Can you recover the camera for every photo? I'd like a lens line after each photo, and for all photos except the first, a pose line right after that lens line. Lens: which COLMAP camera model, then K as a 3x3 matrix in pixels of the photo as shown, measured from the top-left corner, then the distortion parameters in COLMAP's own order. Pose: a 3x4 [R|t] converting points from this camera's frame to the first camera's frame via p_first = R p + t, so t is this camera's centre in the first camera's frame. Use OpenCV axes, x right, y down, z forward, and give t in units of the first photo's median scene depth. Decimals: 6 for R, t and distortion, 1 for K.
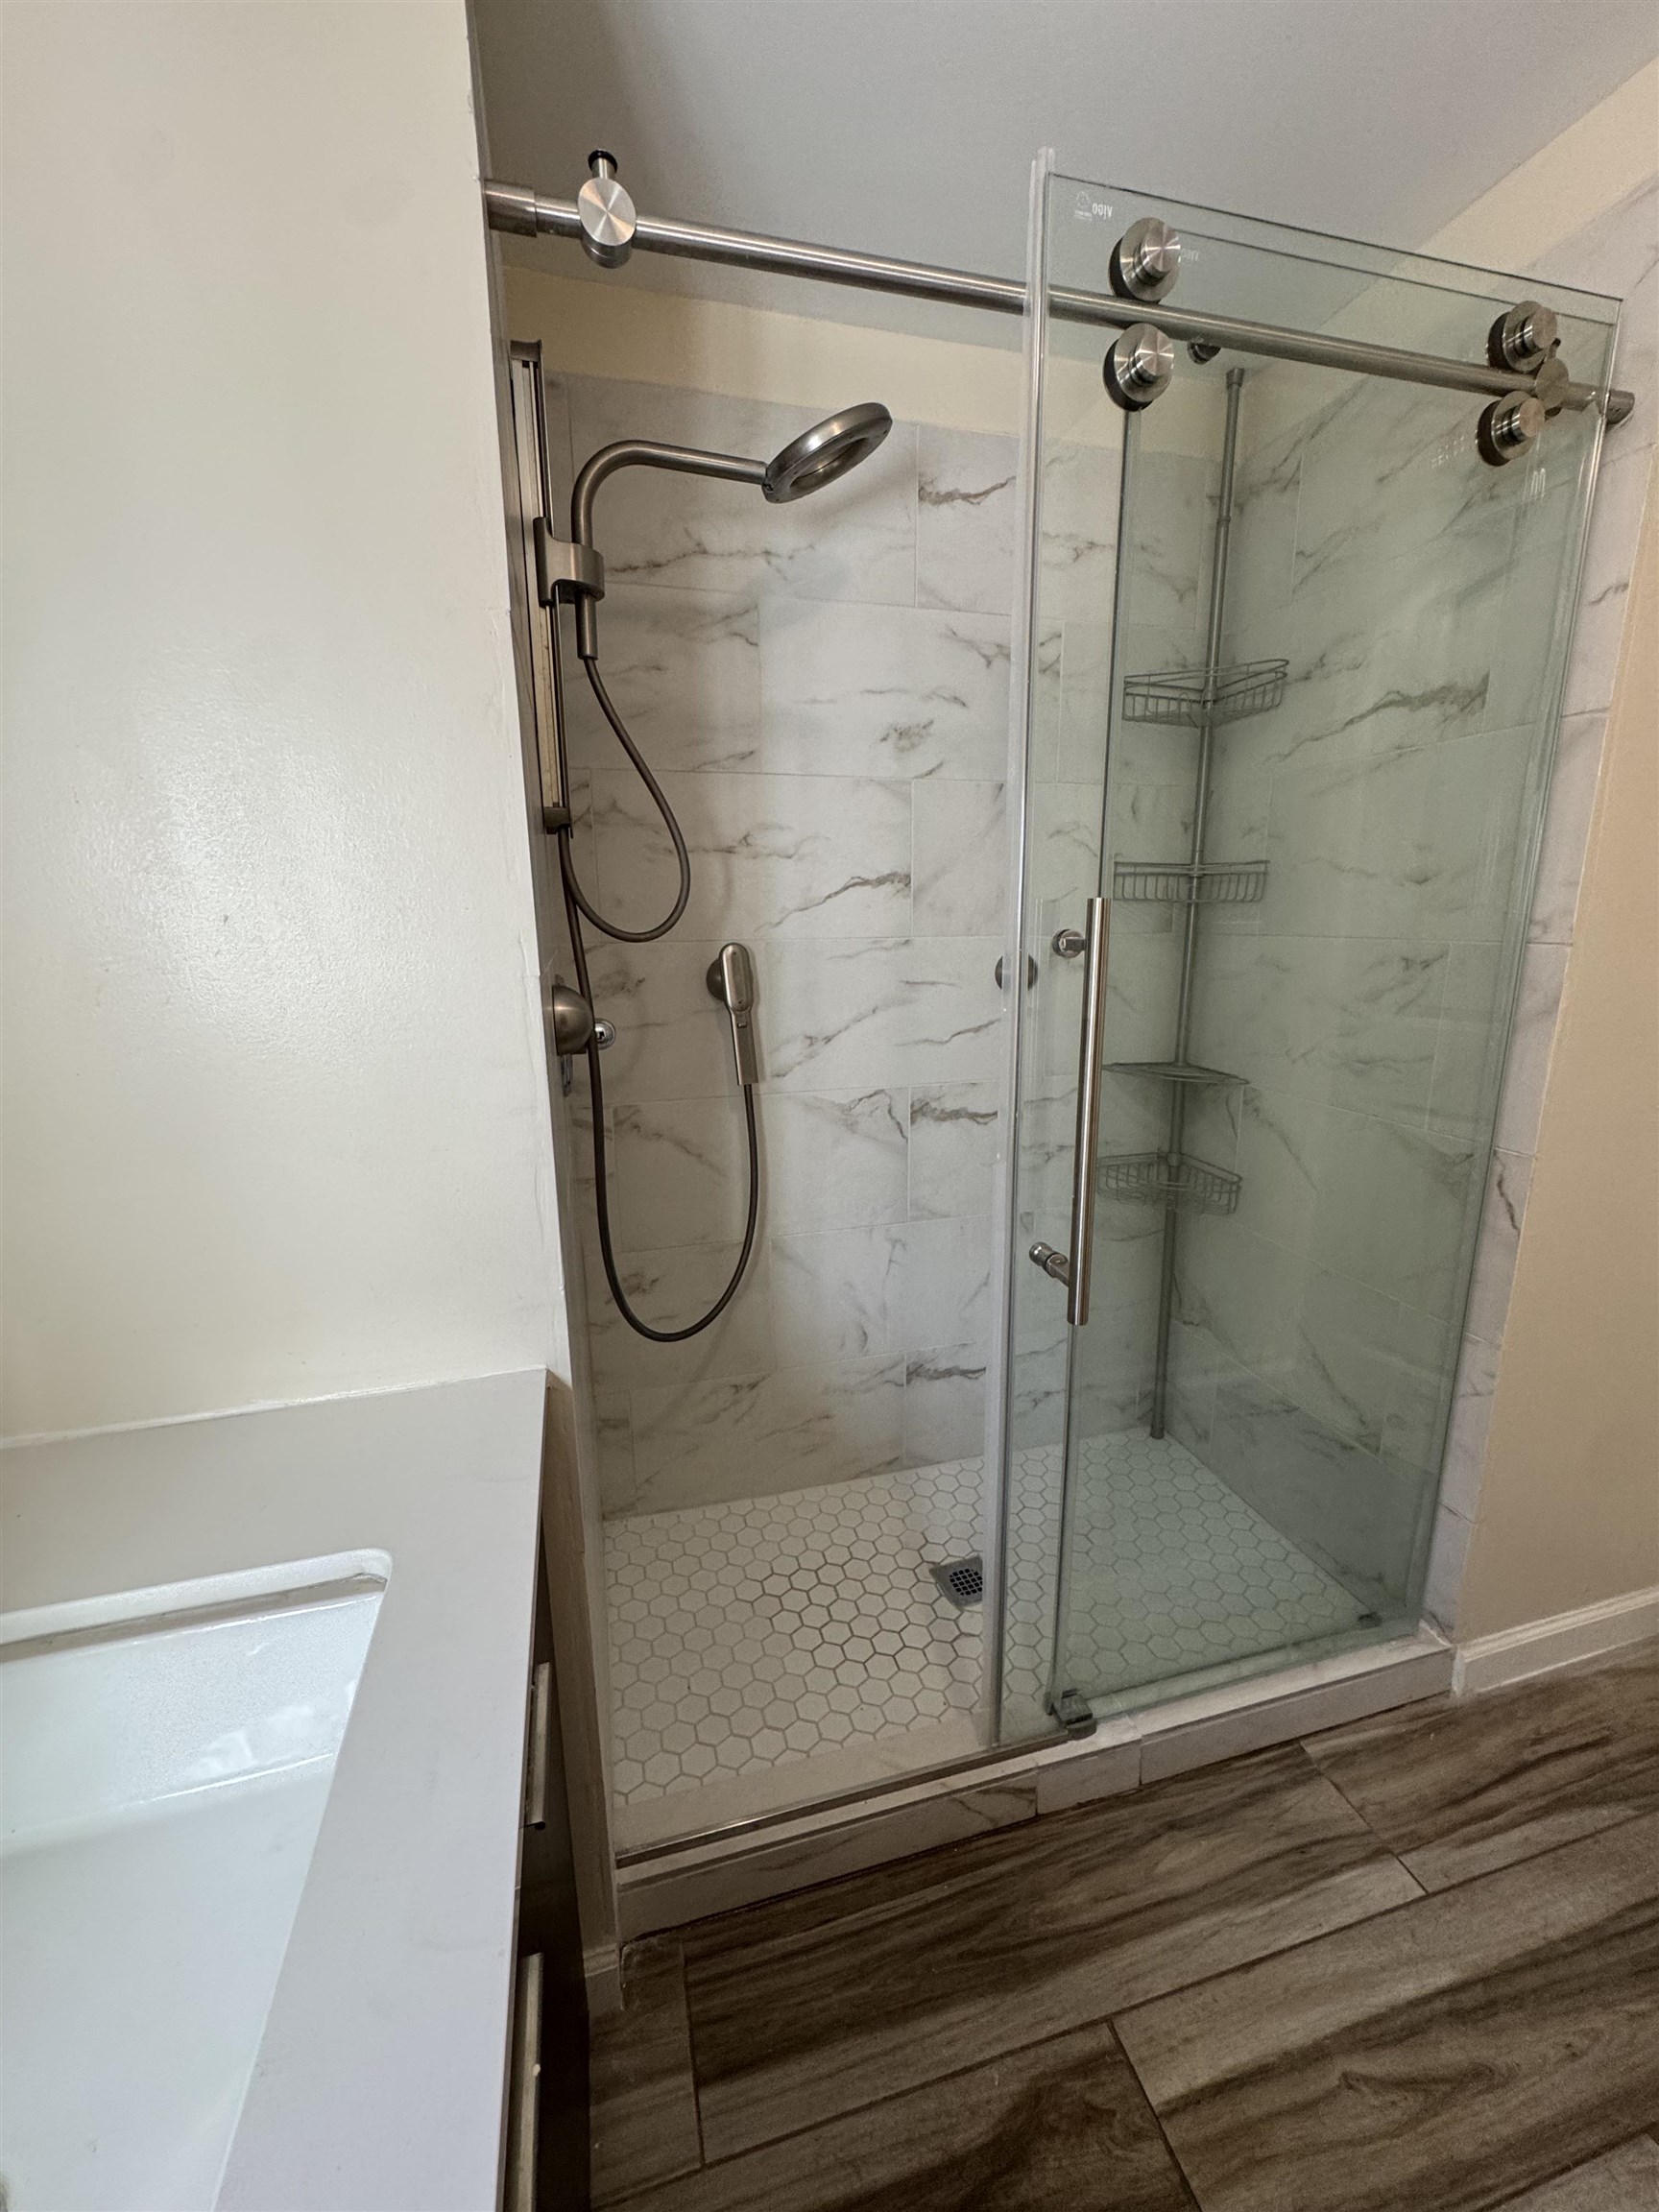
lens RADIAL K [[880.4, 0, 833.9], [0, 880.4, 1112.8], [0, 0, 1]] dist [-0.004246, 0.000933]
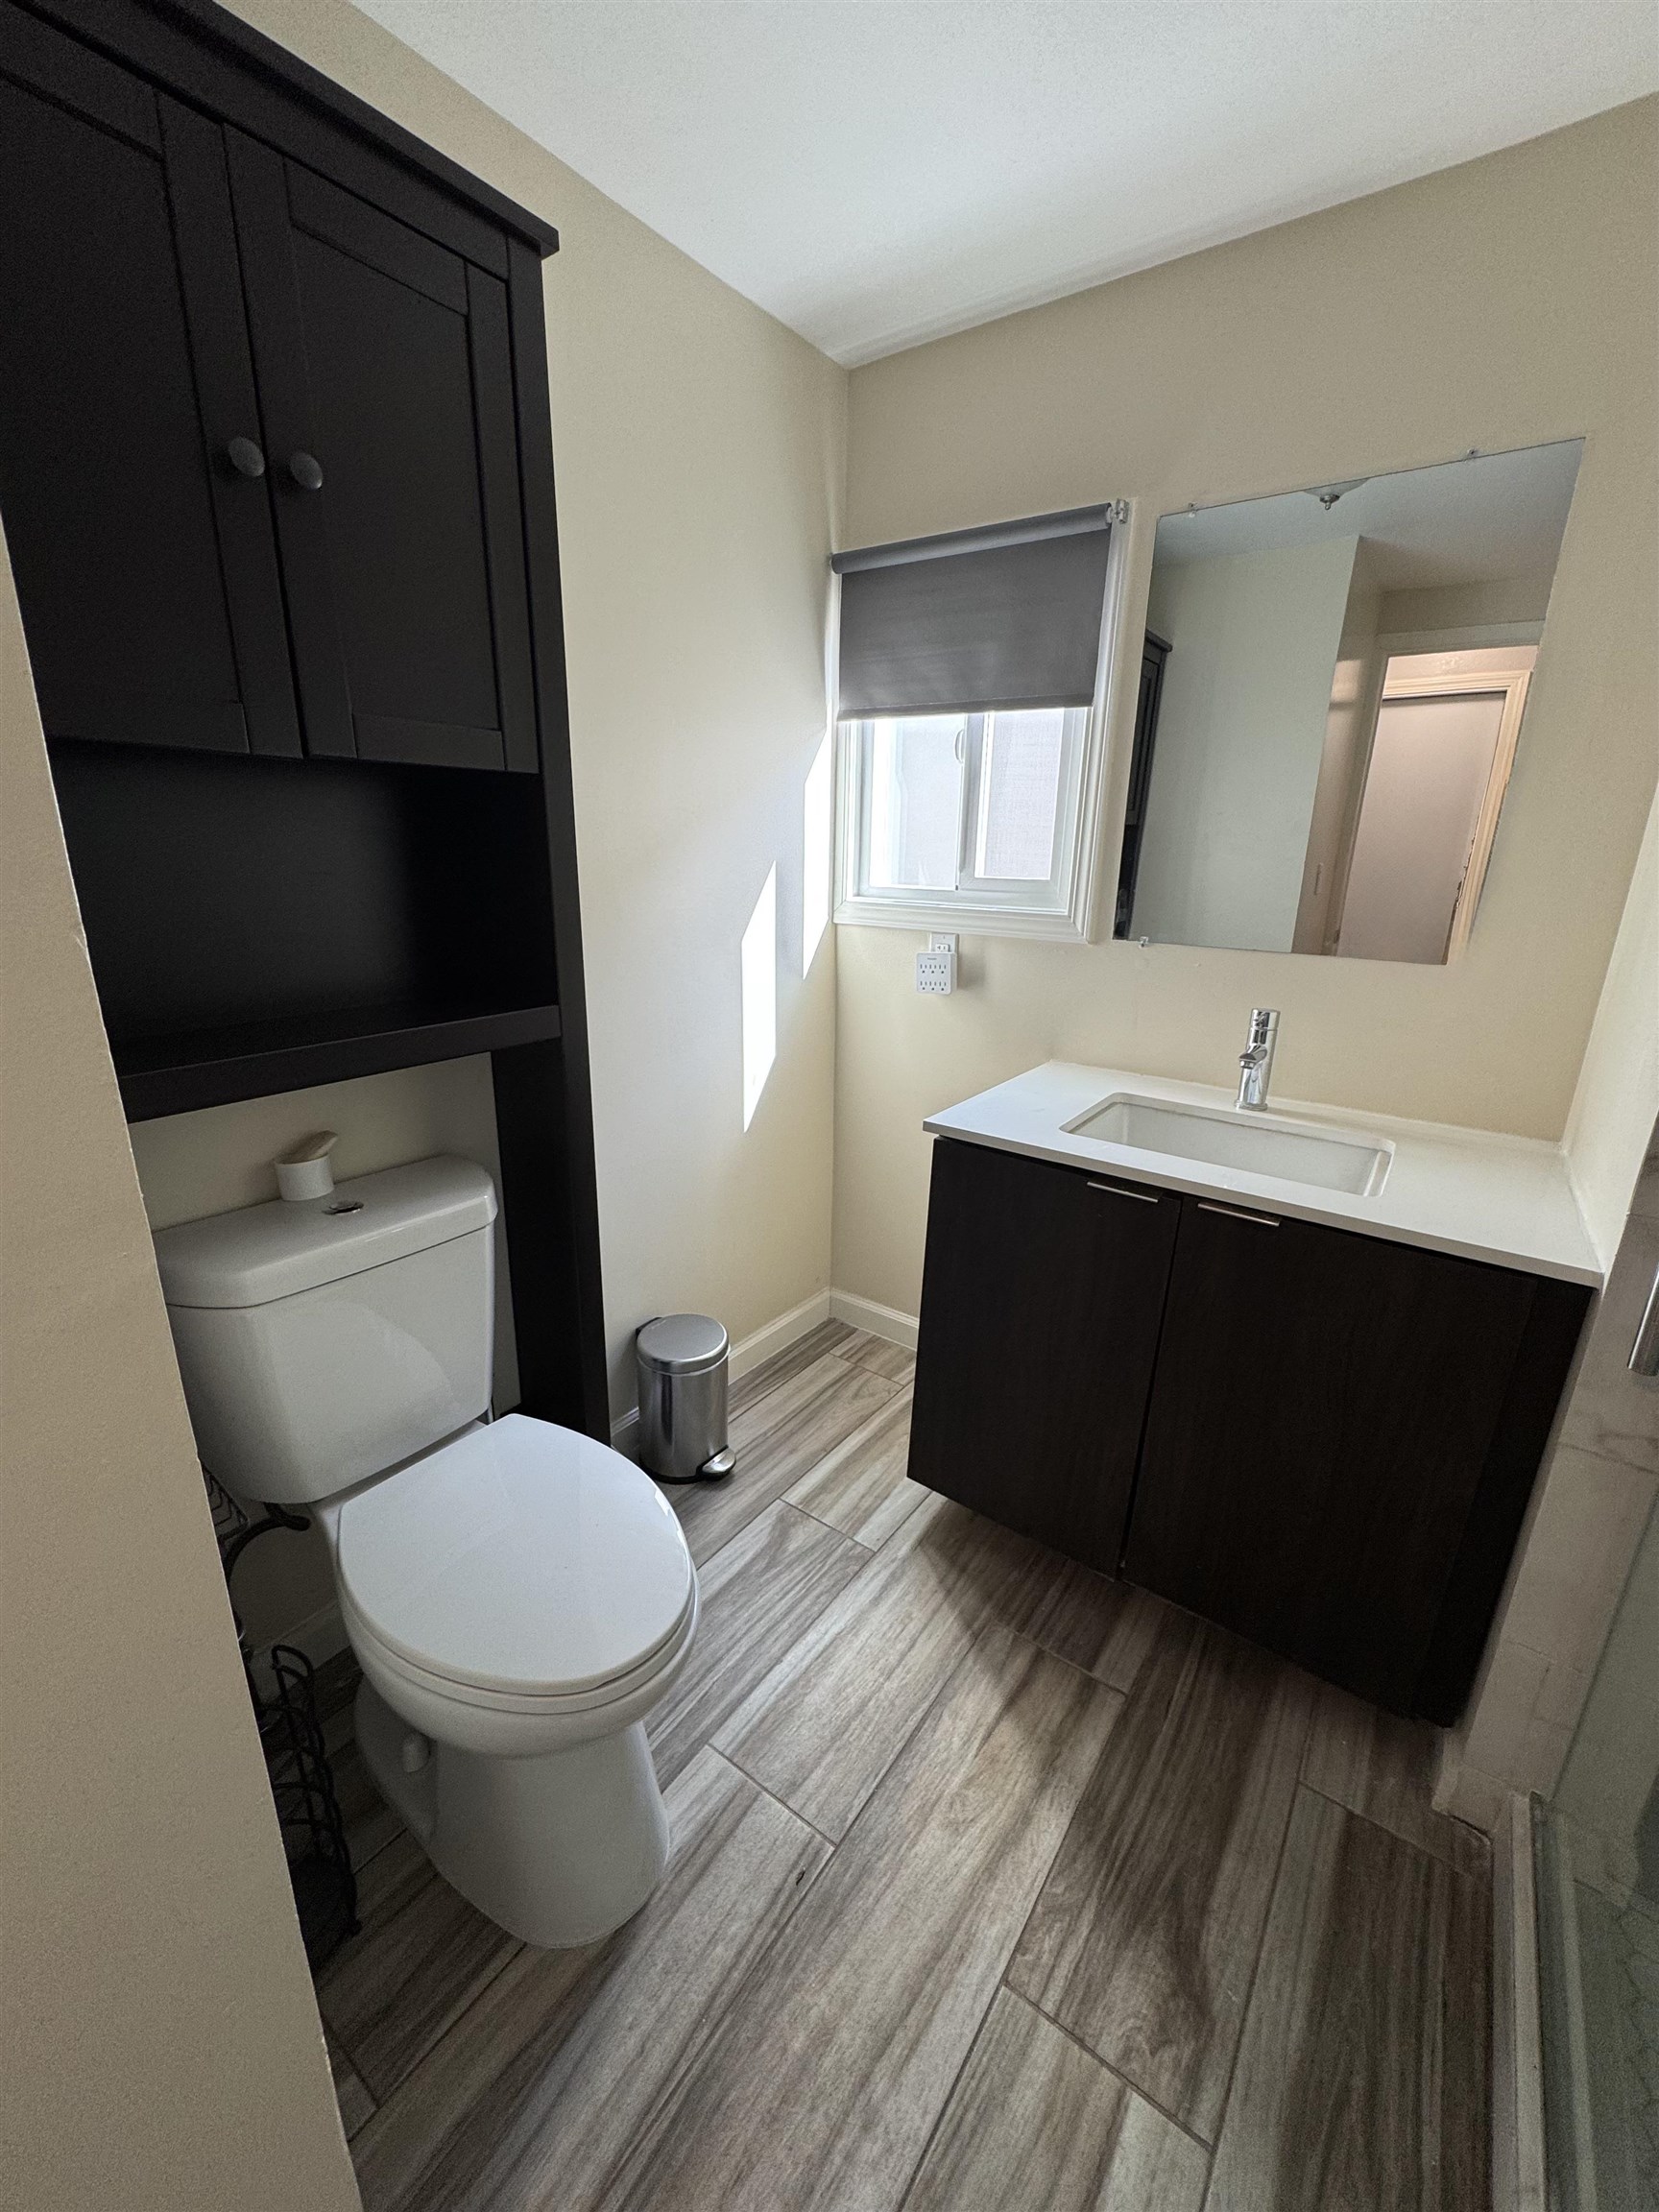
lens RADIAL K [[880.4, 0, 834.4], [0, 880.4, 1098.5], [0, 0, 1]] dist [-0.004246, 0.000933]
pose [[-0.782289, 0.167443, -0.599989, 0.790158], [-0.151461, 0.883158, 0.443949, -0.197521], [0.604221, 0.438172, -0.665524, 0.731211]]
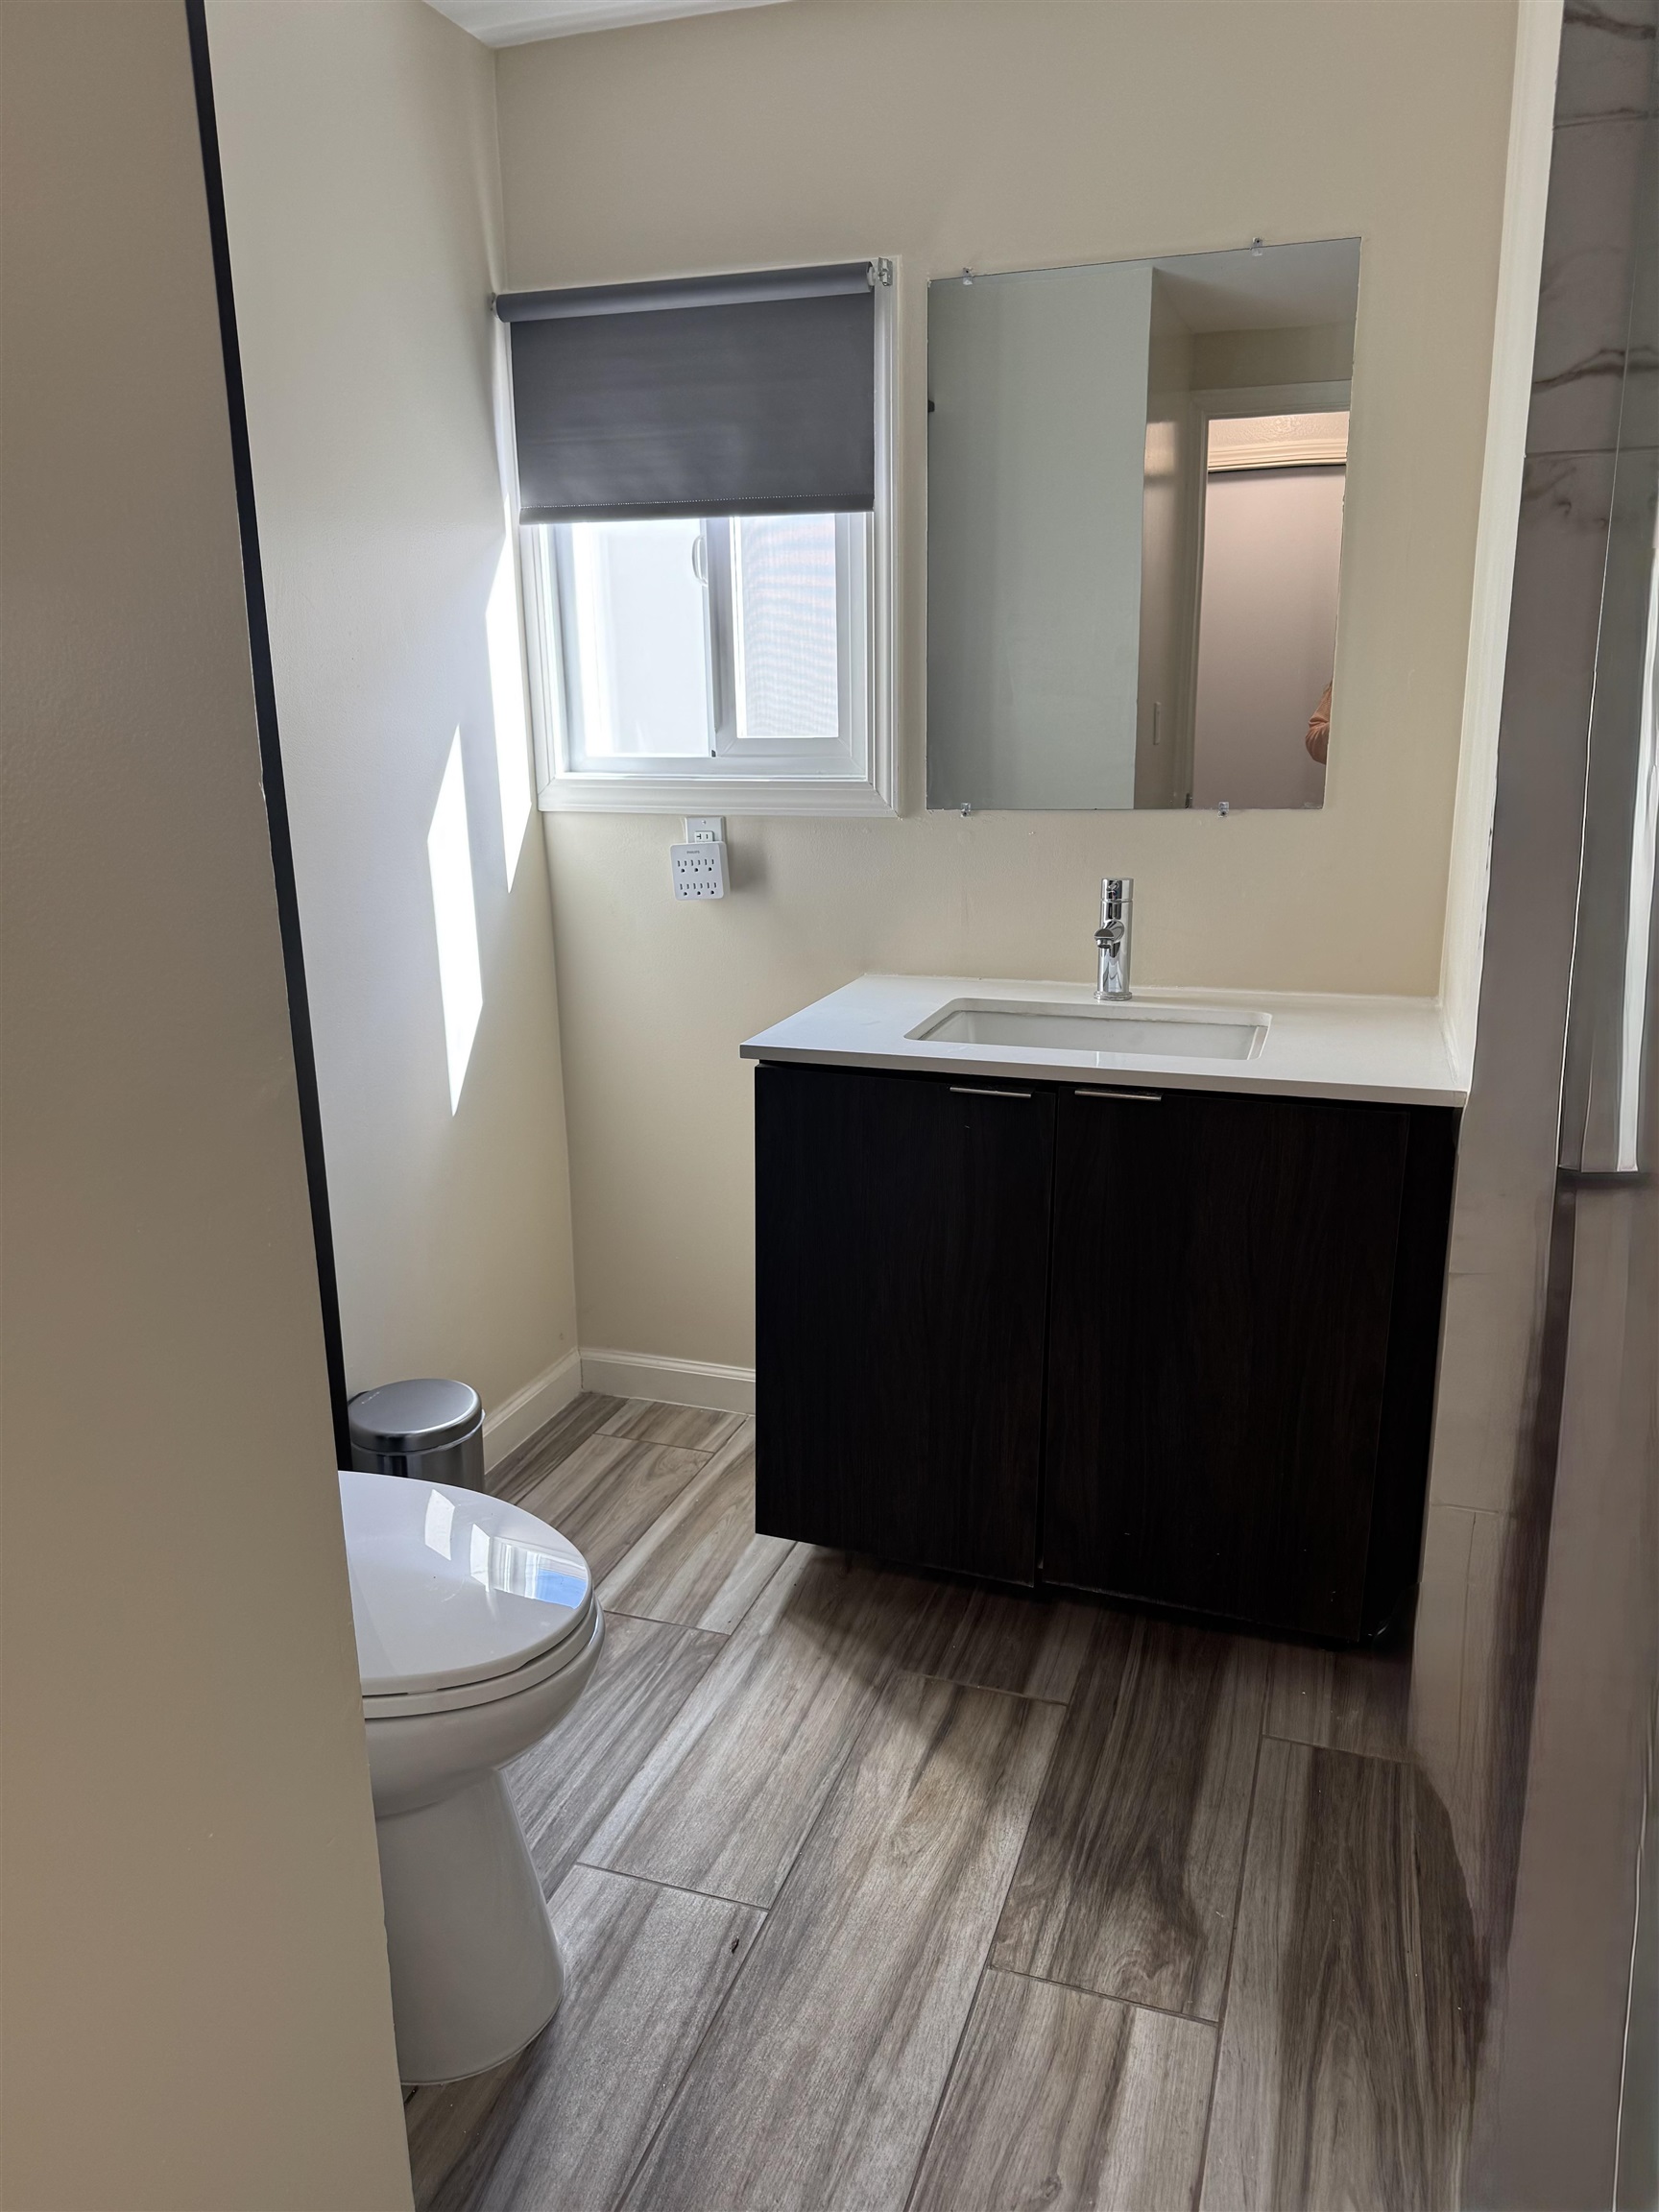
lens RADIAL K [[1568.0, 0, 839.8], [0, 1568.0, 1092.6], [0, 0, 1]] dist [0.060502, -0.062979]
pose [[-0.564239, 0.220889, -0.795514, 1.267378], [-0.164032, 0.914343, 0.370229, -0.249243], [0.809152, 0.339388, -0.479675, 0.929517]]
